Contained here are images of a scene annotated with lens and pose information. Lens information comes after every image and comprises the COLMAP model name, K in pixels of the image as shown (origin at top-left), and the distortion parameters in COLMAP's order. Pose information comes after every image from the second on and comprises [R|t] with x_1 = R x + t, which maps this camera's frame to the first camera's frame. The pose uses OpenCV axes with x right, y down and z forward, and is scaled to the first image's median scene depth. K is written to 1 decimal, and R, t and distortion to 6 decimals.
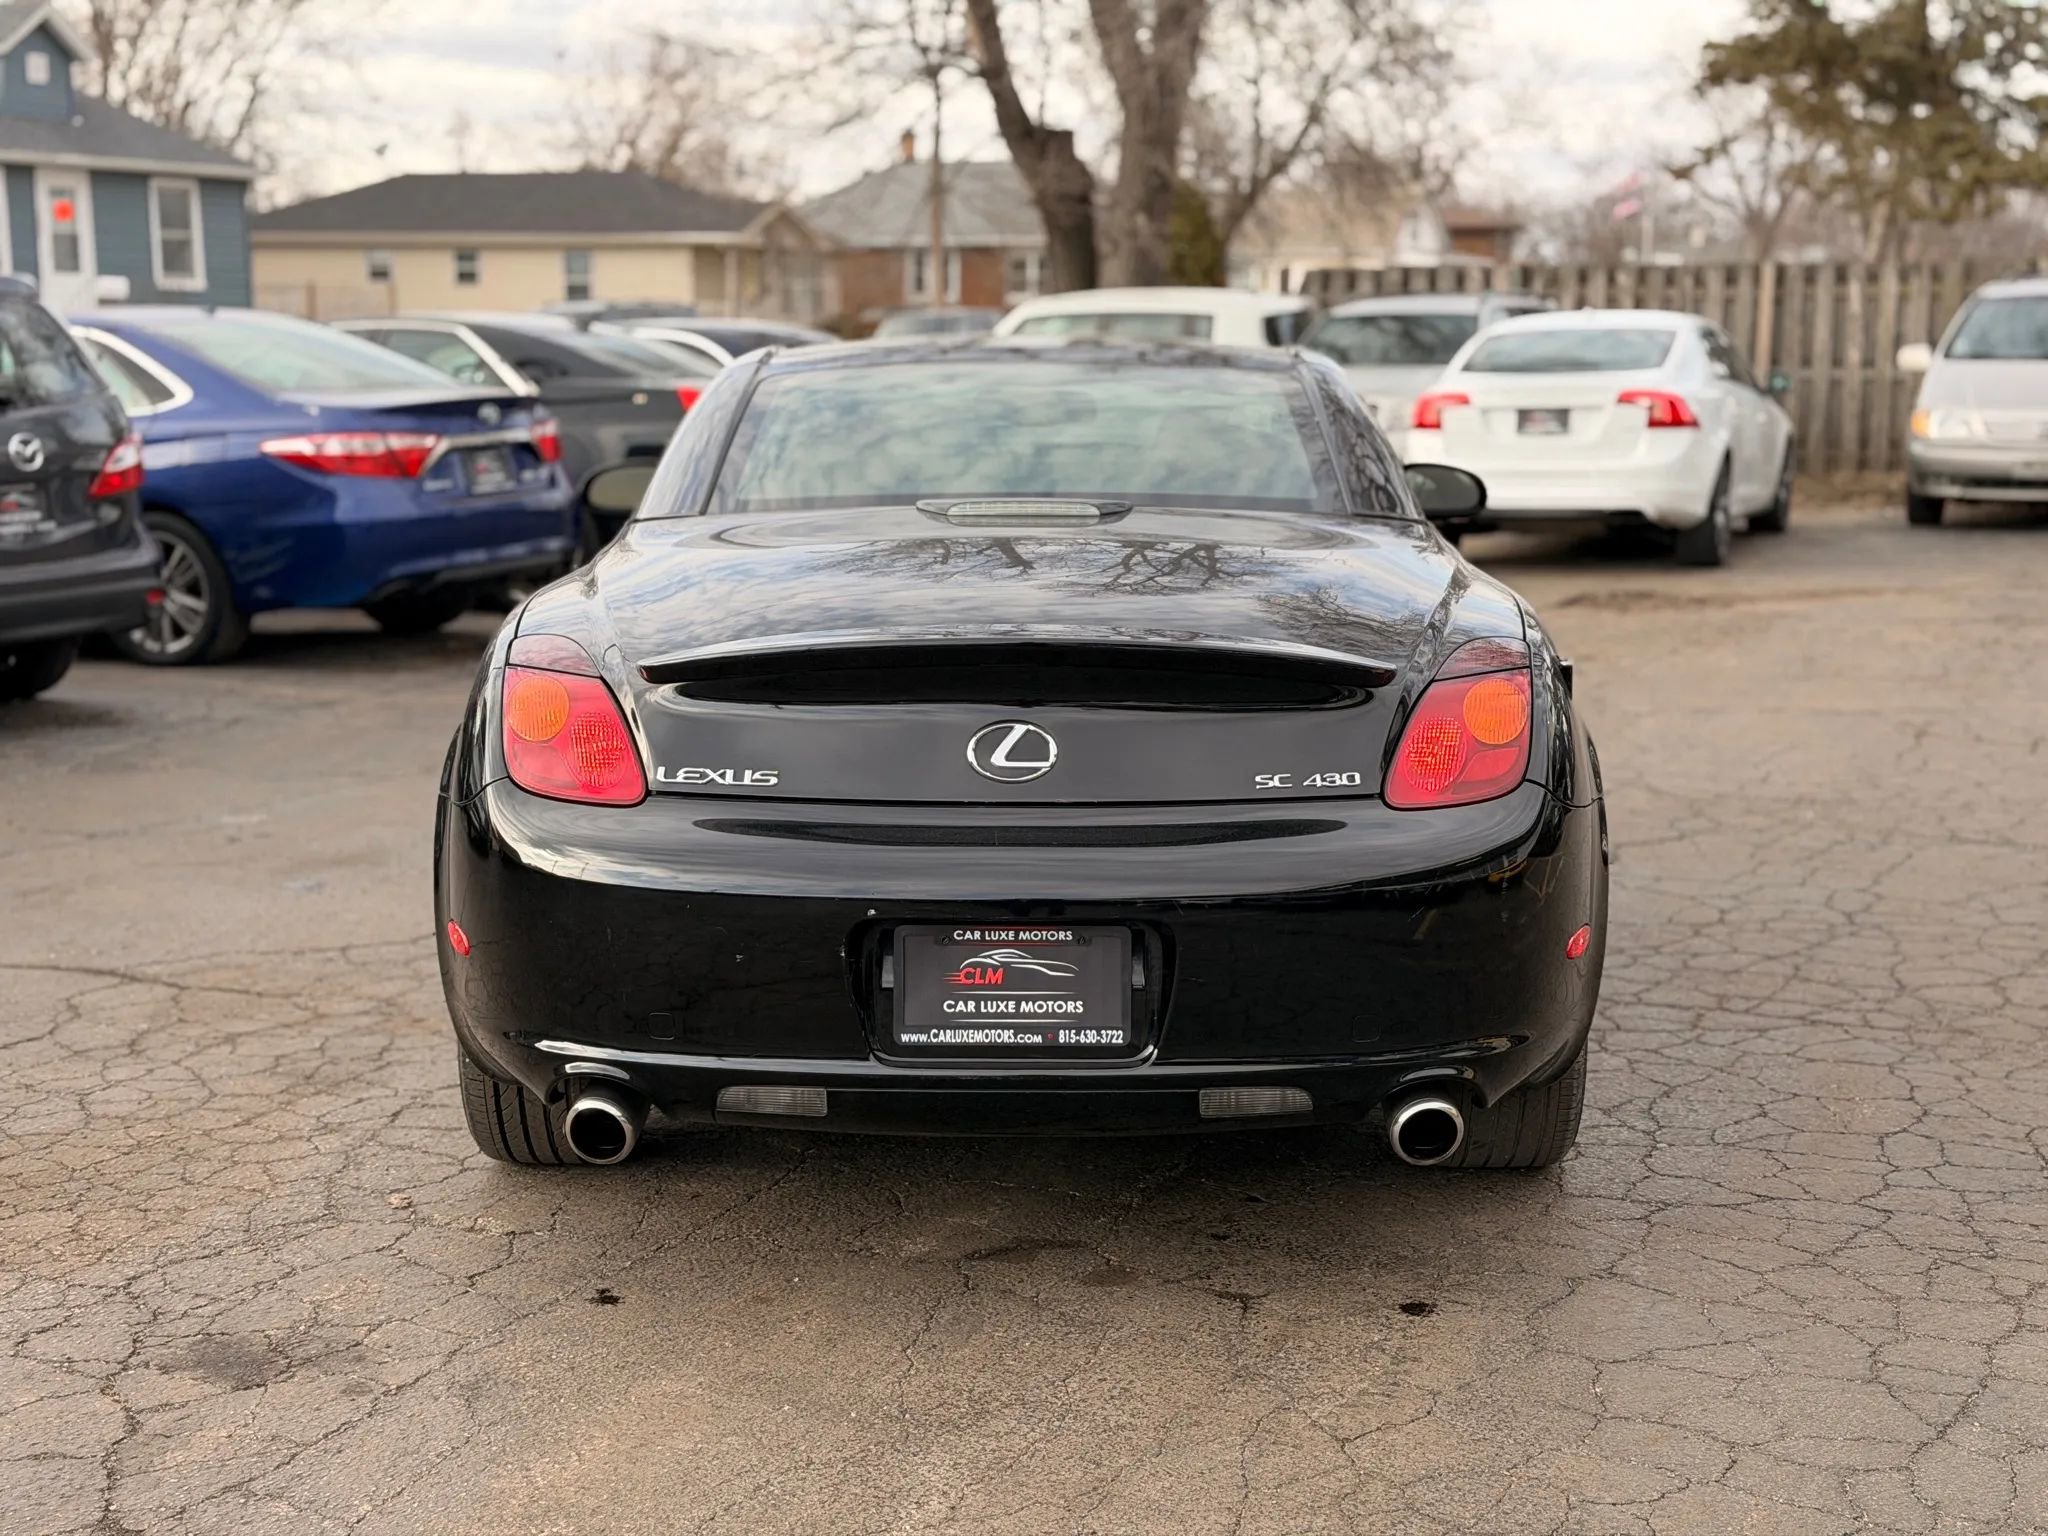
lens RADIAL K [[2877.0, 0, 1064.4], [0, 2877.0, 890.2], [0, 0, 1]] dist [0.100684, 0.000000]
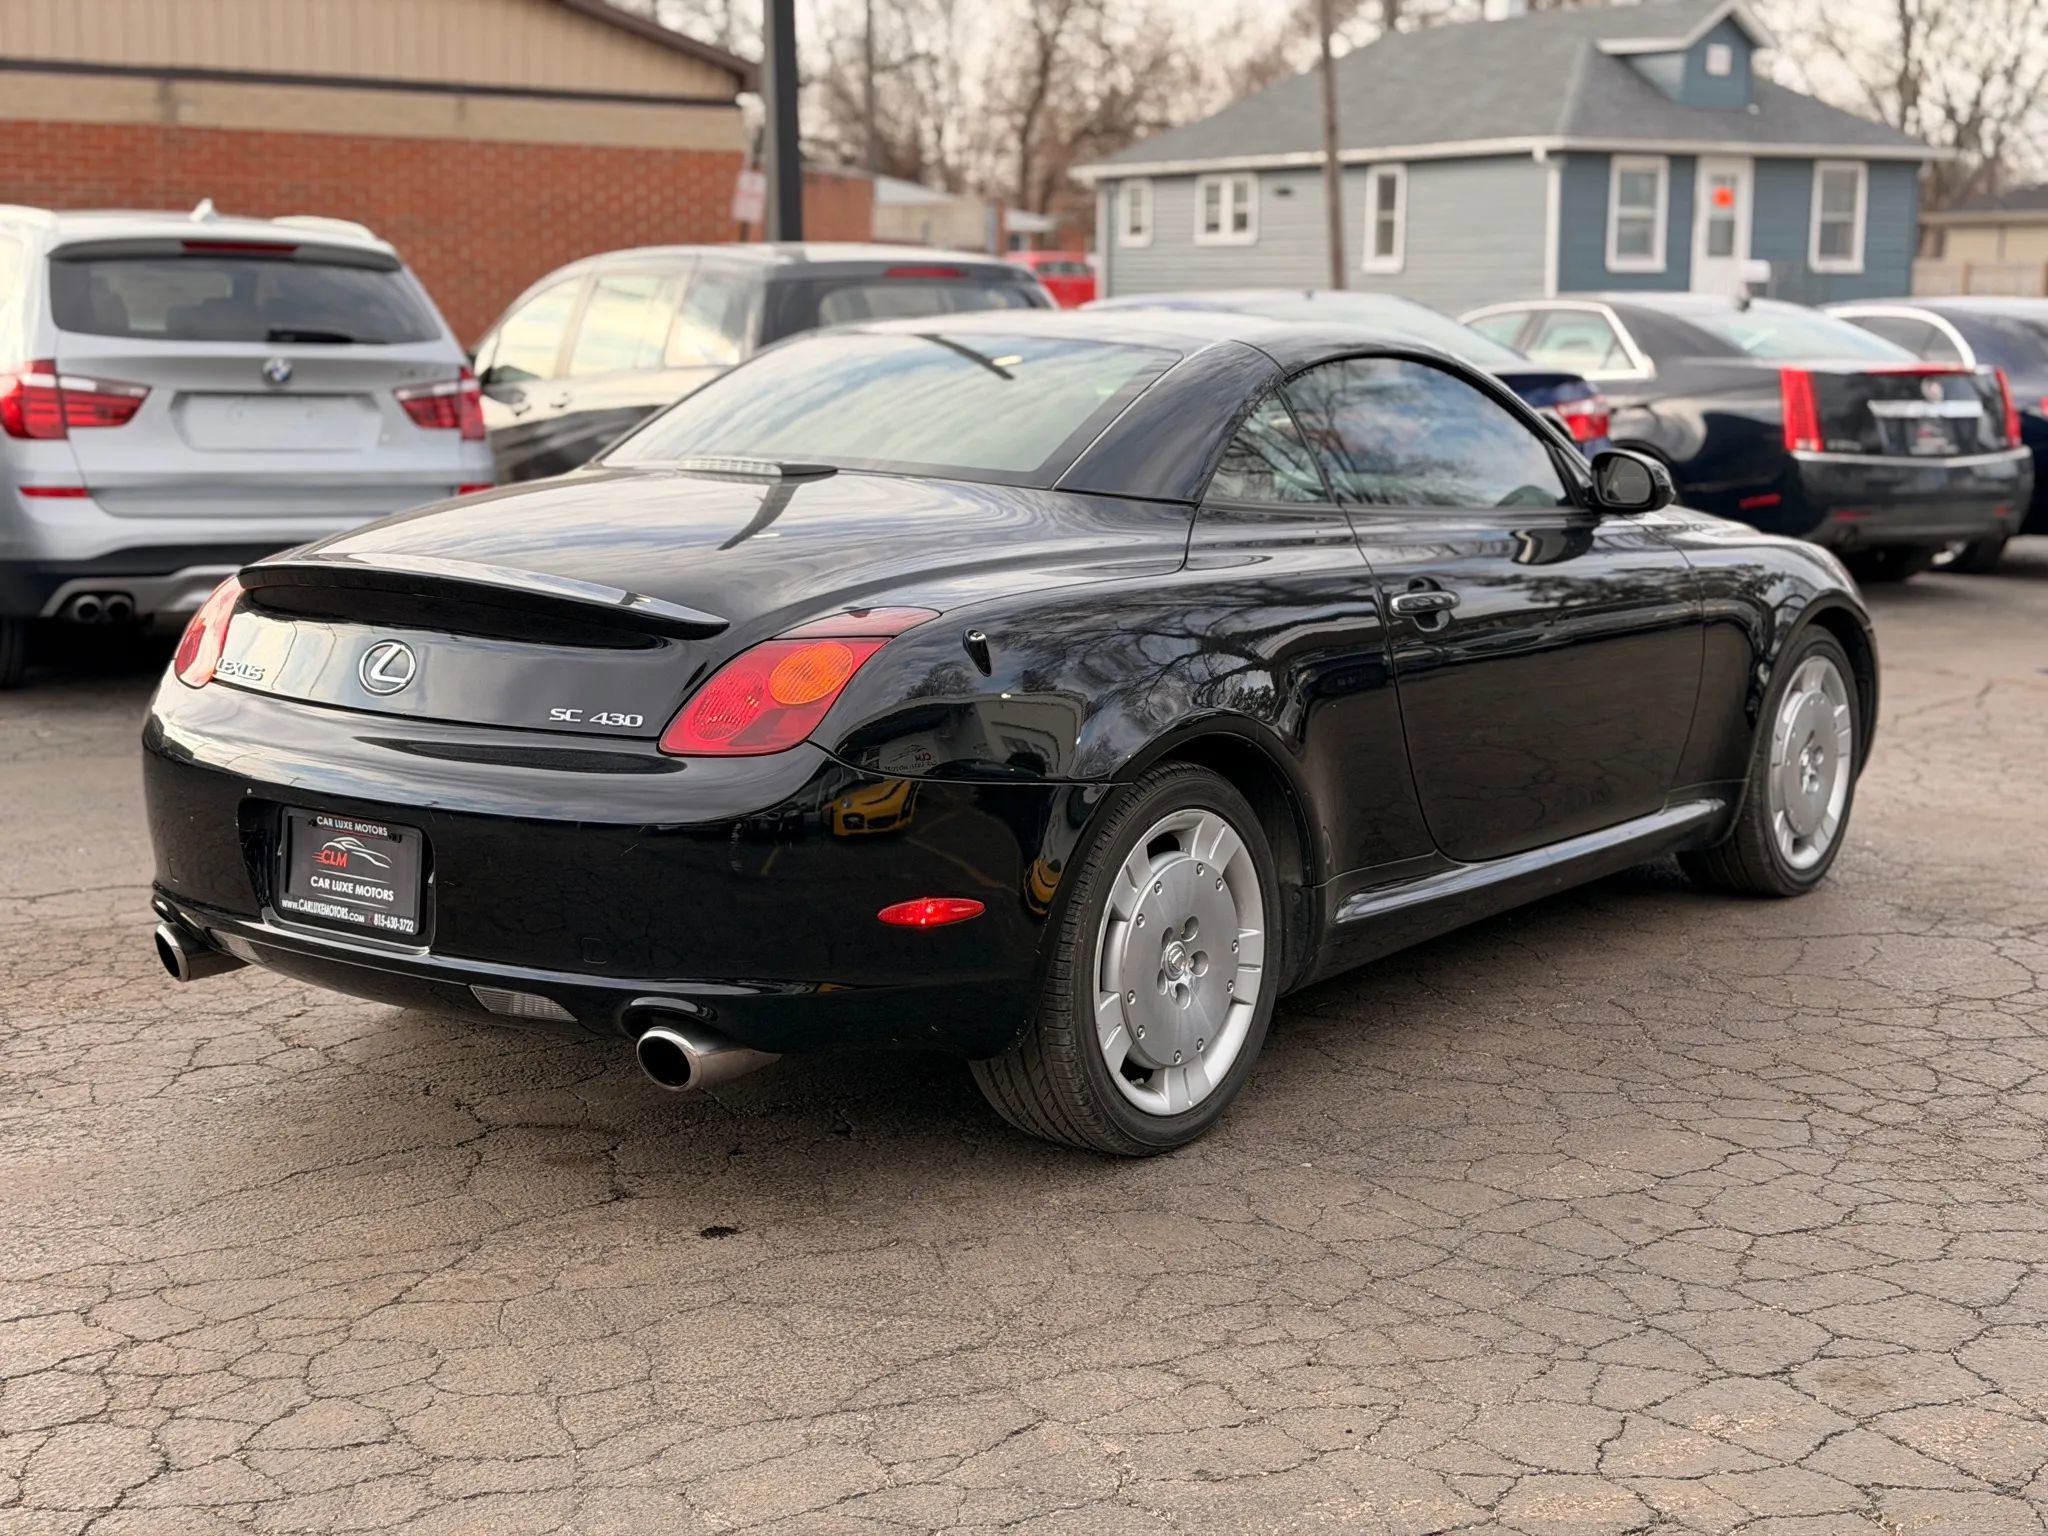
lens RADIAL K [[2877.0, 0, 1018.2], [0, 2877.0, 904.6], [0, 0, 1]] dist [0.100684, 0.000000]
pose [[0.817088, 0.129350, -0.561815, 0.841555], [-0.123454, 0.991157, 0.048653, -0.041495], [0.563140, 0.029605, 0.825831, 0.199388]]
